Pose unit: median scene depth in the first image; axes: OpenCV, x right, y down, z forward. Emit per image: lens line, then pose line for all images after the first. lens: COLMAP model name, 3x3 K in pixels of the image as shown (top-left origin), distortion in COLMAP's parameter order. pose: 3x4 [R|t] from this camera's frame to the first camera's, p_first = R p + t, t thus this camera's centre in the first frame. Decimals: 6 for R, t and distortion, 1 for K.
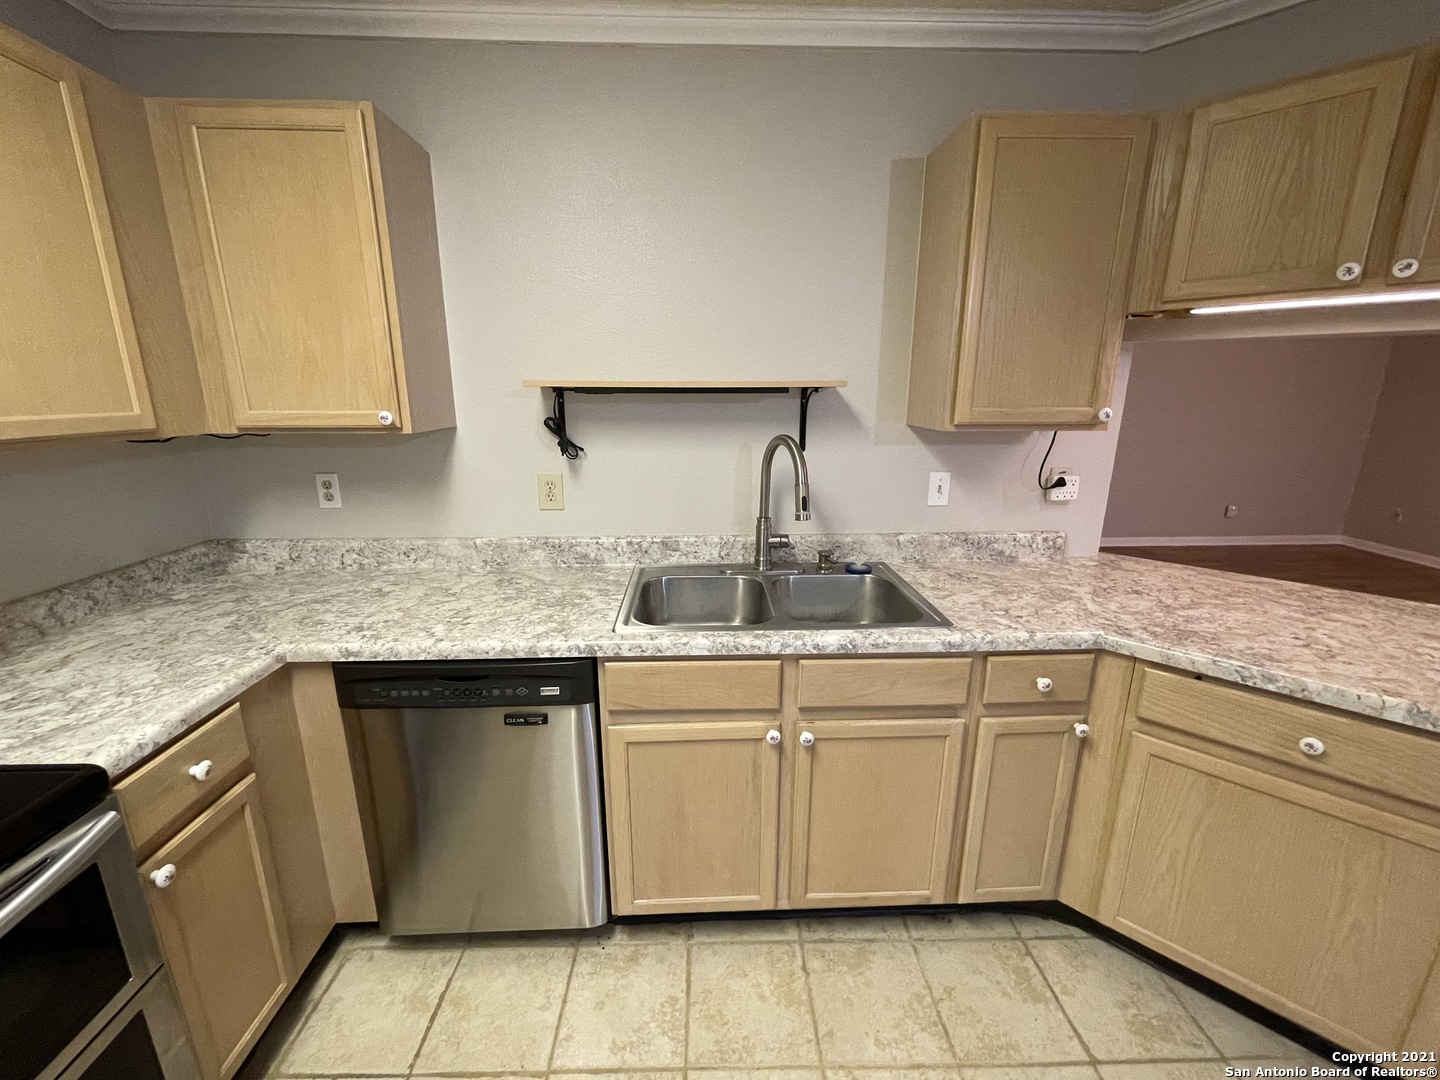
lens RADIAL K [[583.2, 0, 712.8], [0, 583.2, 533.5], [0, 0, 1]] dist [-0.006914, 0.002238]
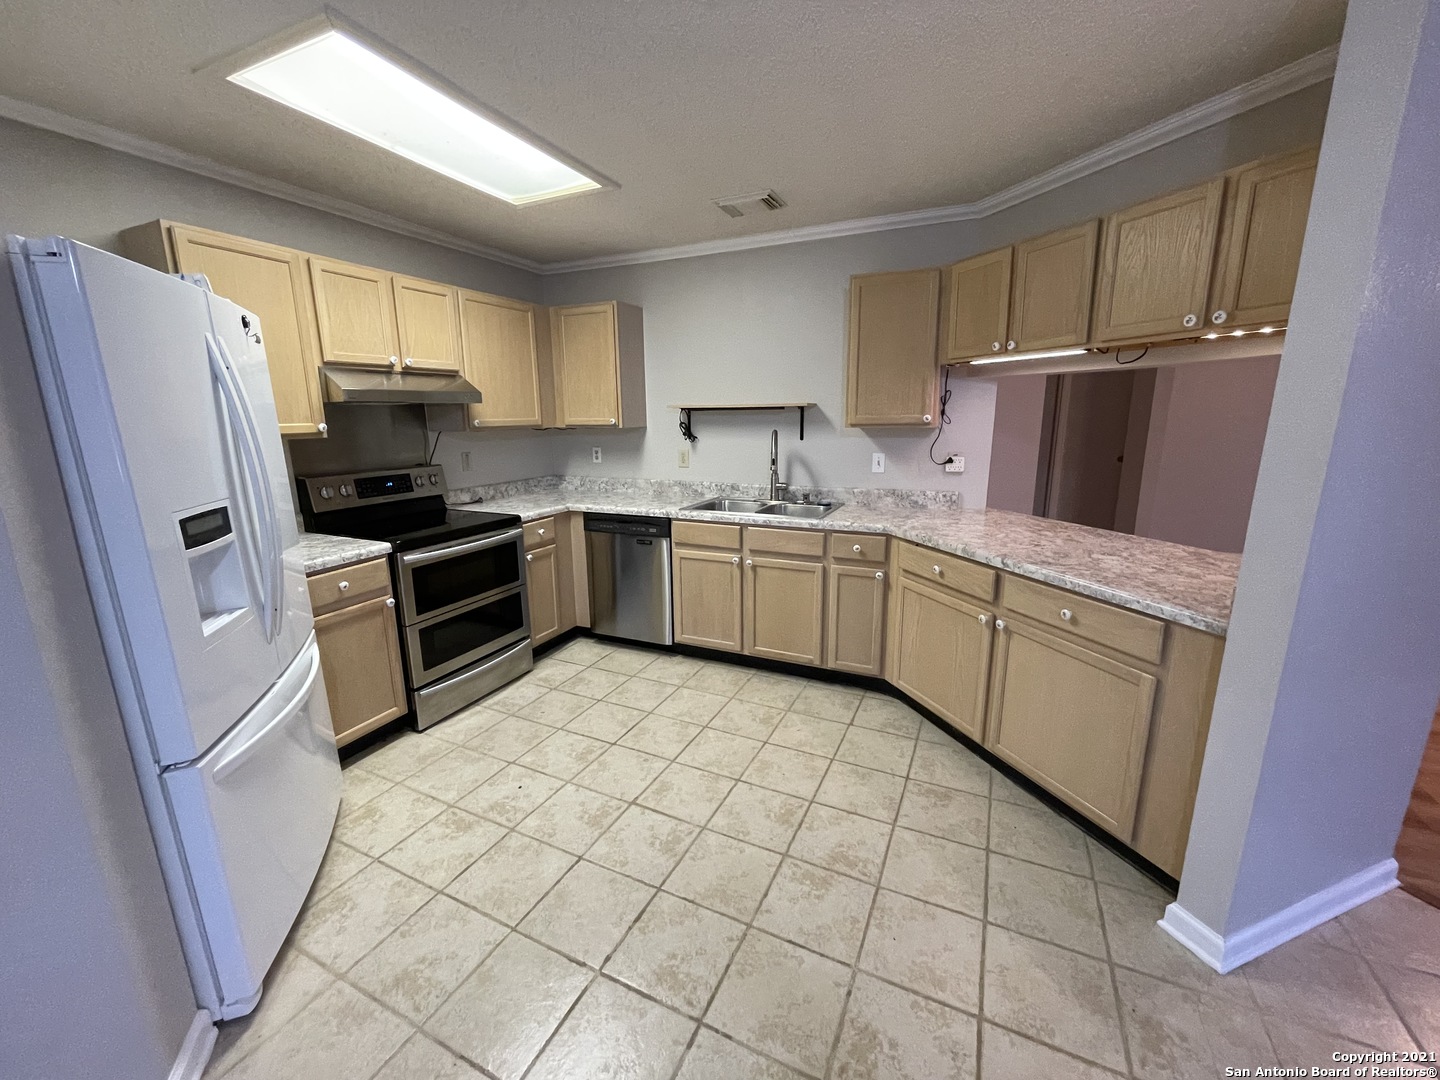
lens RADIAL K [[583.2, 0, 712.8], [0, 583.2, 535.2], [0, 0, 1]] dist [-0.006914, 0.002238]
pose [[0.890327, 0.084434, -0.447424, 0.971464], [-0.097712, 0.995193, -0.006632, 0.259538], [0.444713, 0.049623, 0.894298, -1.007293]]
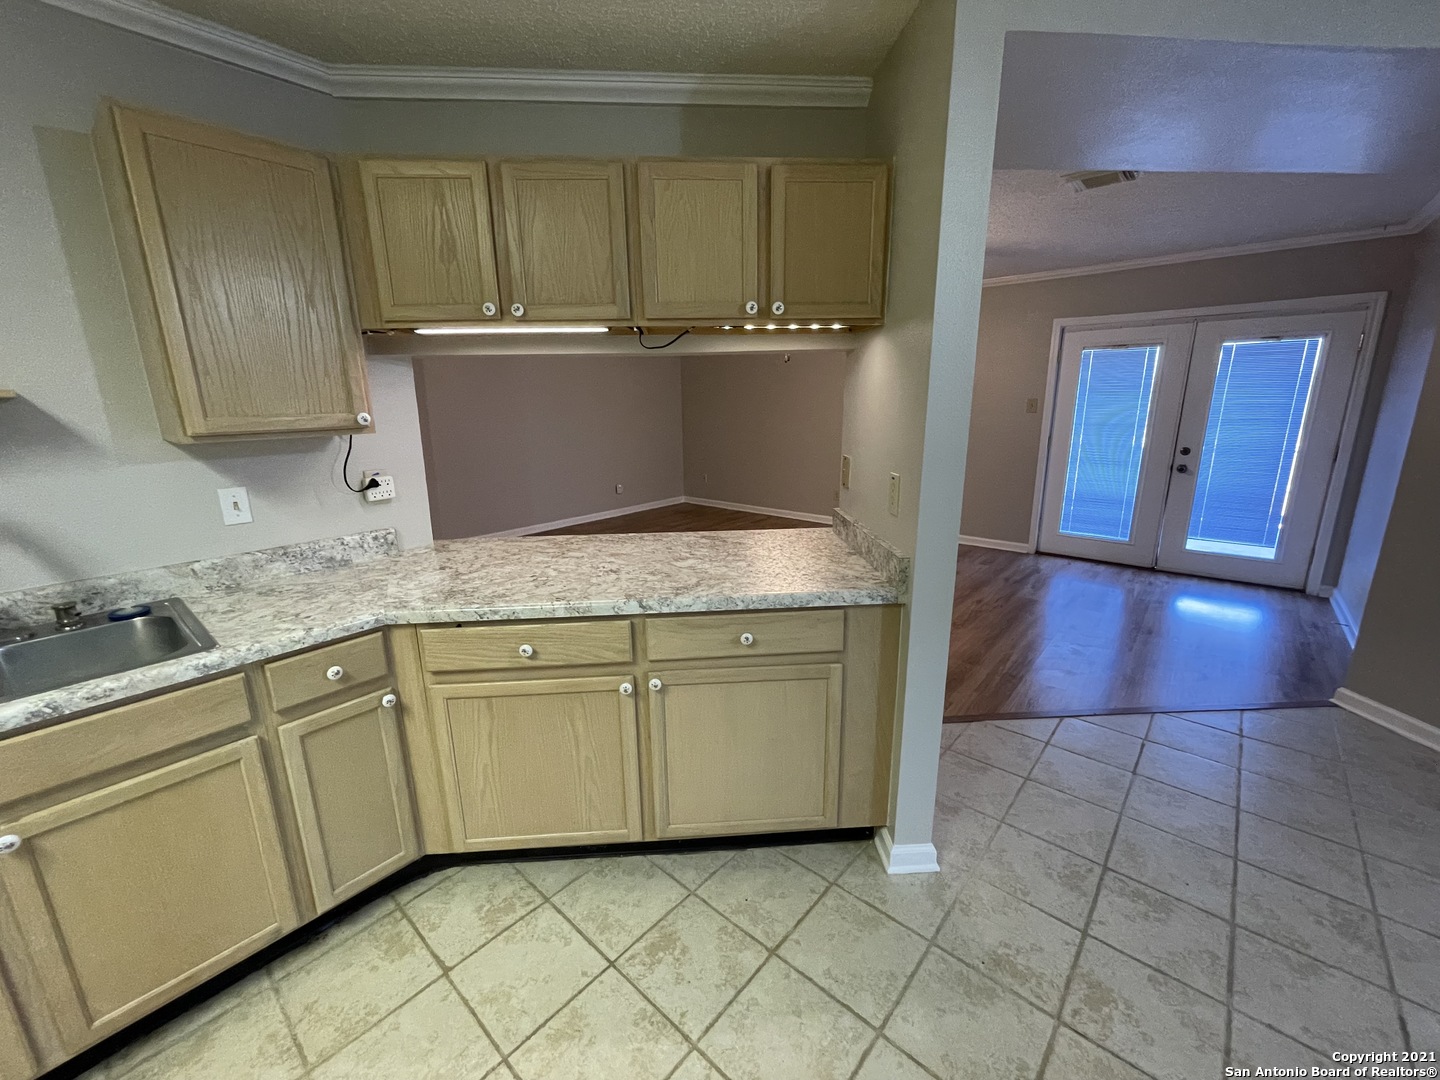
lens RADIAL K [[583.2, 0, 714.7], [0, 583.2, 535.1], [0, 0, 1]] dist [-0.006914, 0.002238]
pose [[0.676874, -0.179686, 0.713830, 0.307366], [0.190847, 0.979427, 0.065576, 0.071261], [-0.710928, 0.091845, 0.697242, -0.242899]]
